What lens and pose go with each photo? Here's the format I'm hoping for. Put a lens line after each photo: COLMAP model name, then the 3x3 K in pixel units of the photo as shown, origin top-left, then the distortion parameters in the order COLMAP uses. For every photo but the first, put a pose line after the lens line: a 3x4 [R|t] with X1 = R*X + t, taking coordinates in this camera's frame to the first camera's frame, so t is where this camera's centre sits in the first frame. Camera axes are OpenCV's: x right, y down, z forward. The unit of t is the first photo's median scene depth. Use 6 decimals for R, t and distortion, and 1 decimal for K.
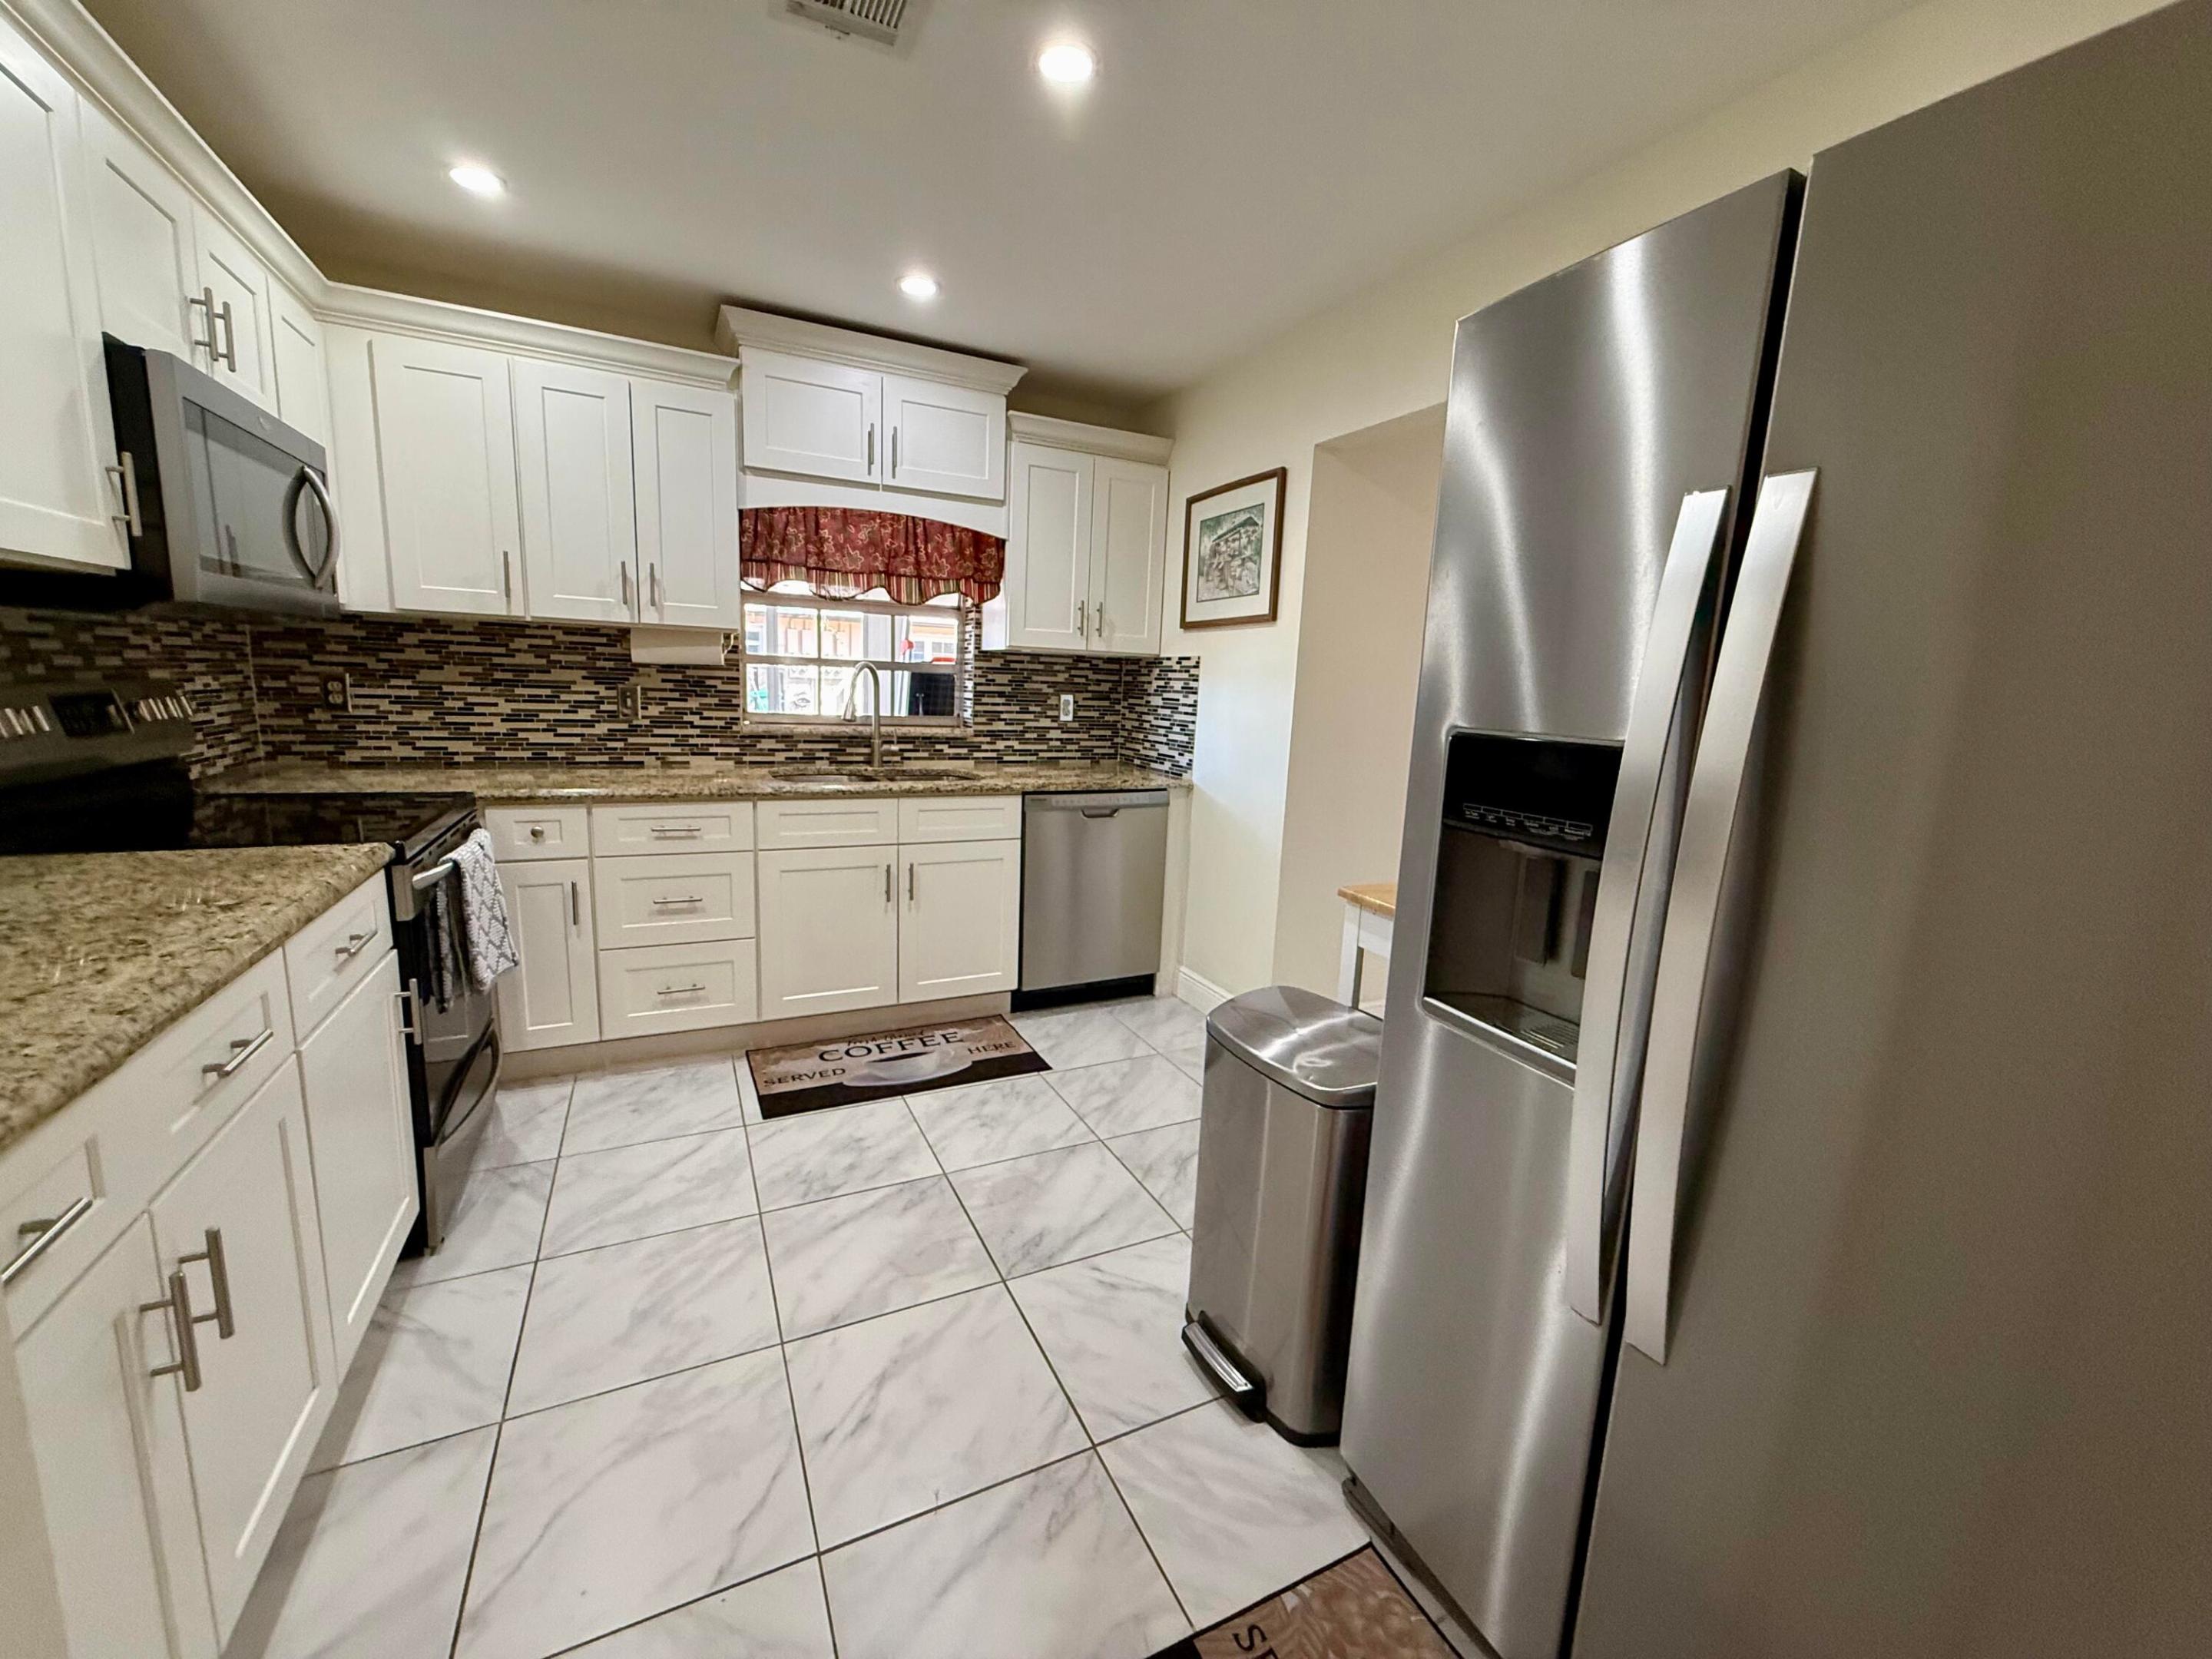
lens RADIAL K [[876.5, 0, 1102.2], [0, 876.5, 829.2], [0, 0, 1]] dist [-0.001103, -0.000060]
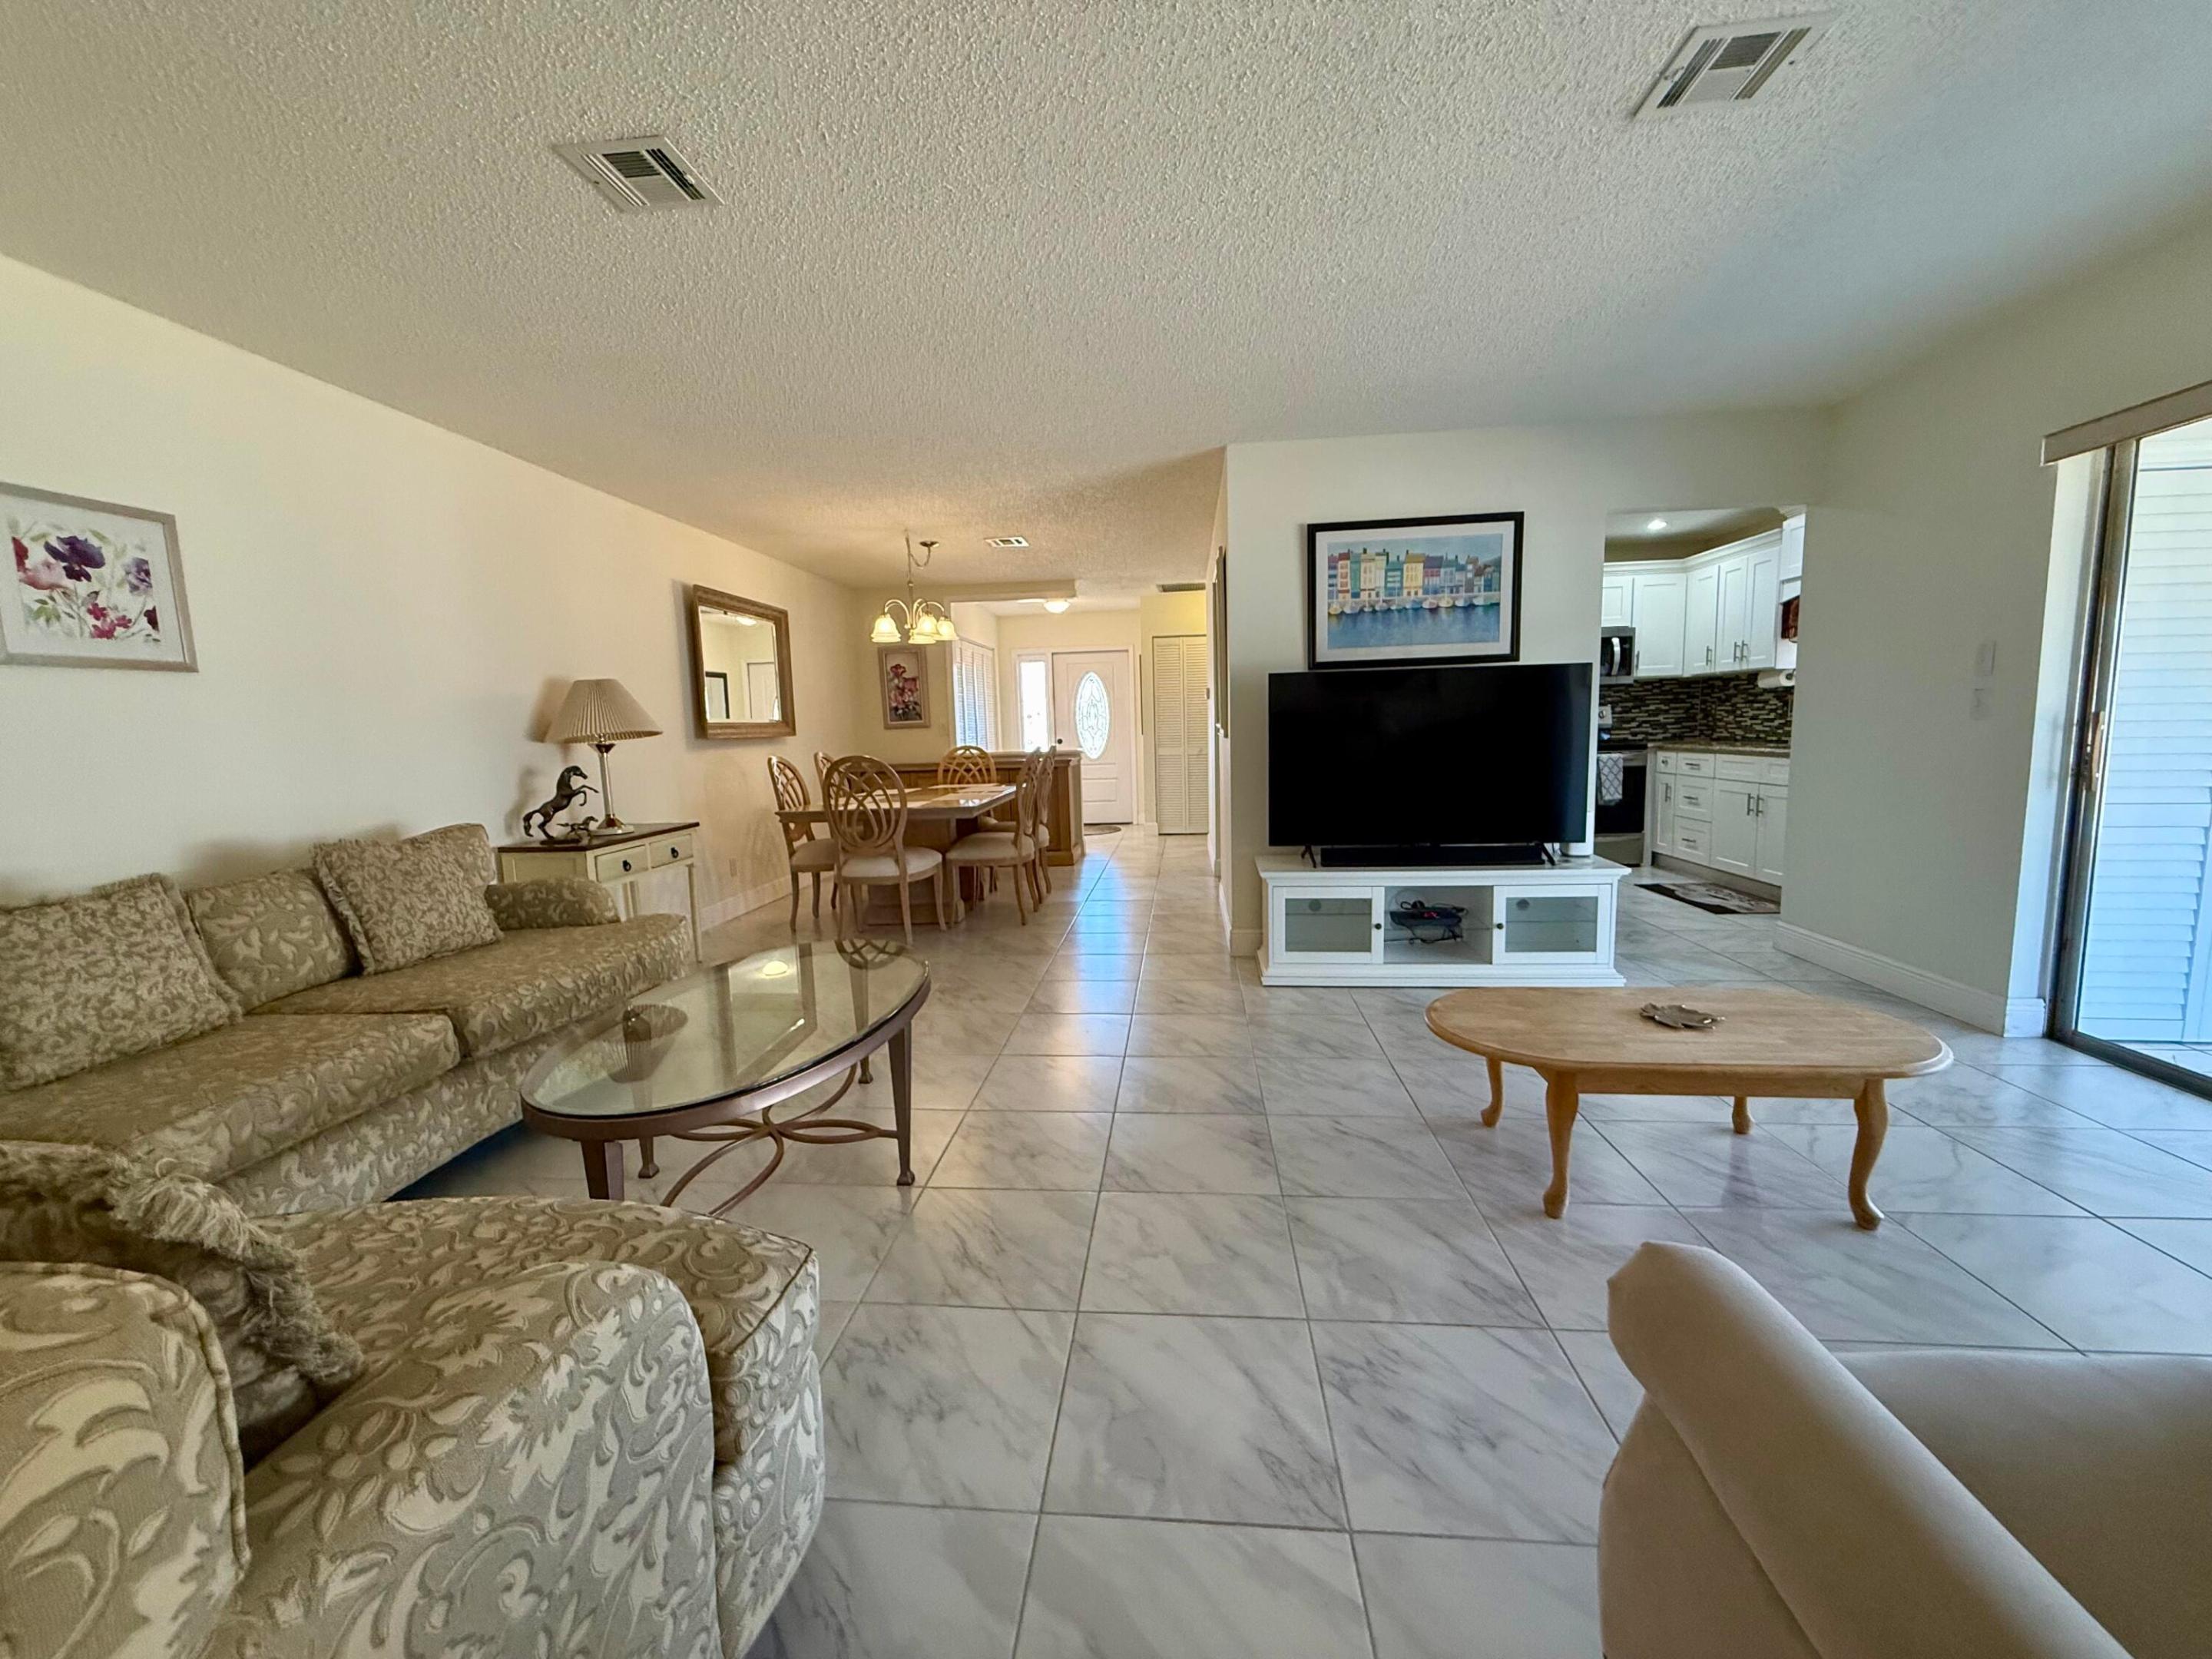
lens RADIAL K [[876.5, 0, 1102.2], [0, 876.5, 829.2], [0, 0, 1]] dist [-0.001103, -0.000060]
pose [[-0.527492, 0.073066, -0.846412, 1.899638], [-0.137585, 0.975796, 0.169979, -0.009993], [0.838345, 0.206116, -0.504671, 0.792853]]
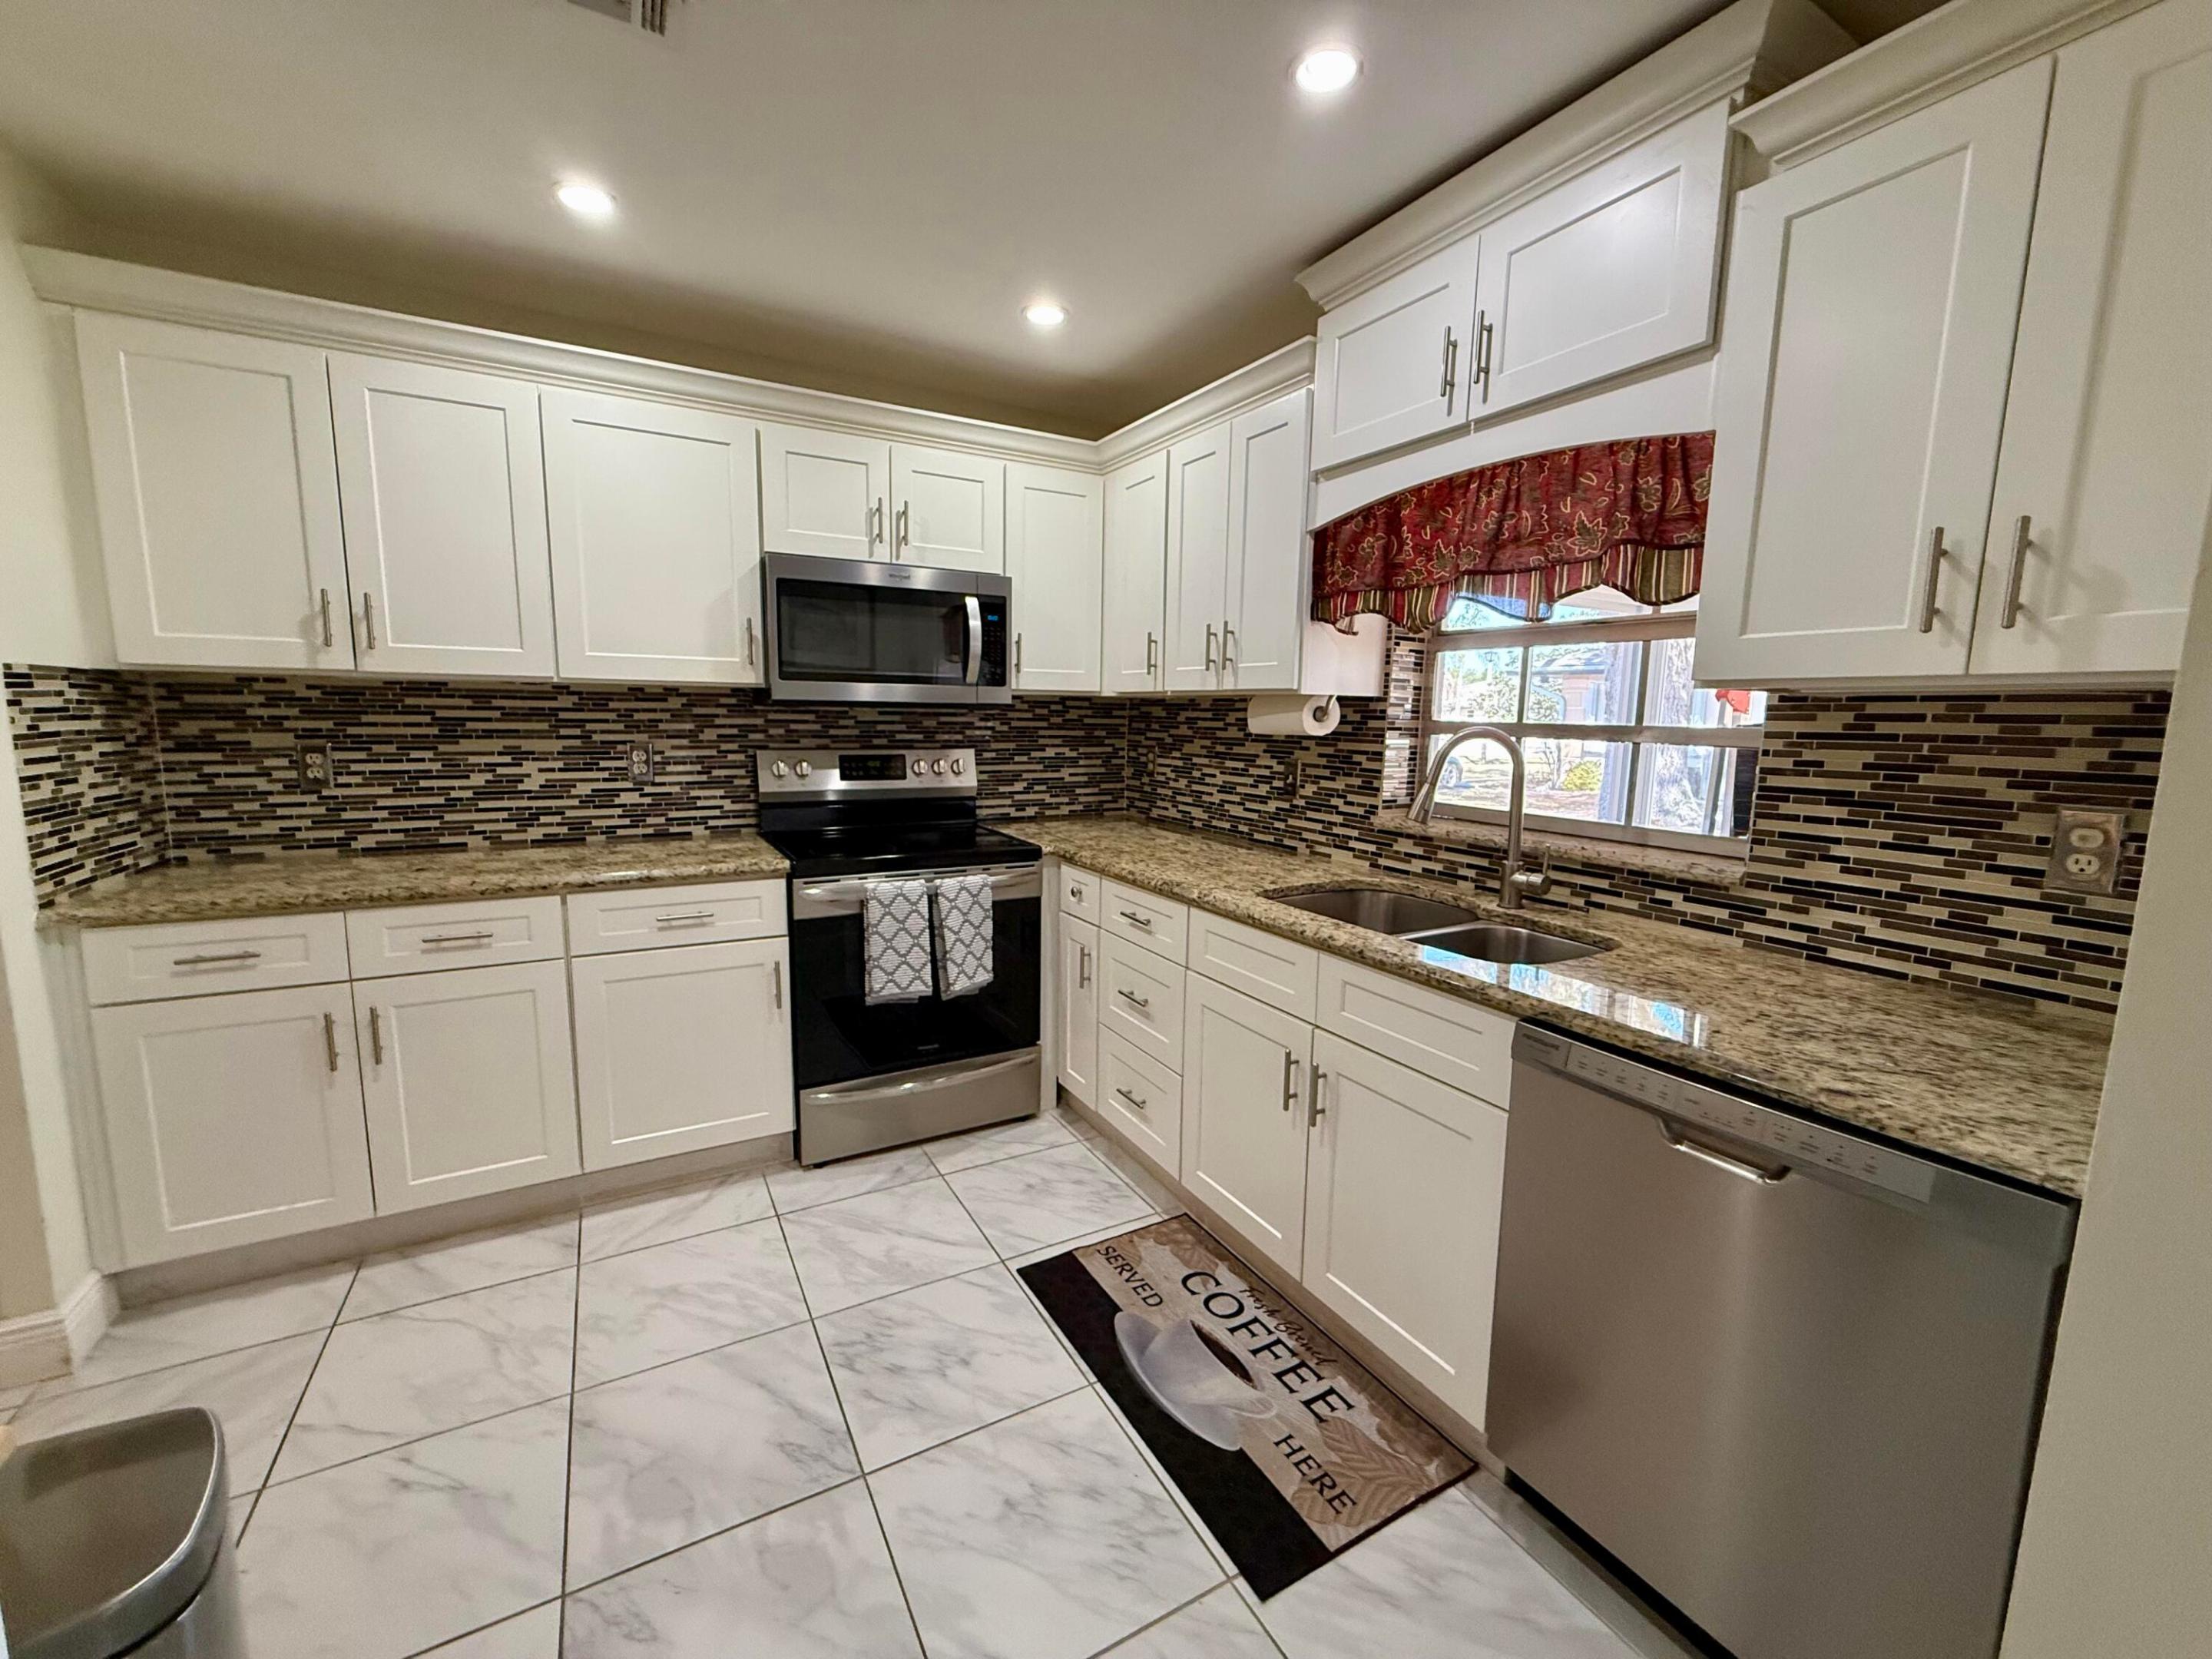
lens RADIAL K [[876.5, 0, 1102.2], [0, 876.5, 829.2], [0, 0, 1]] dist [-0.001103, -0.000060]
pose [[0.054779, 0.089275, -0.994500, 0.339159], [-0.184753, 0.979703, 0.077770, -0.132408], [0.981257, 0.179477, 0.070161, 0.781495]]
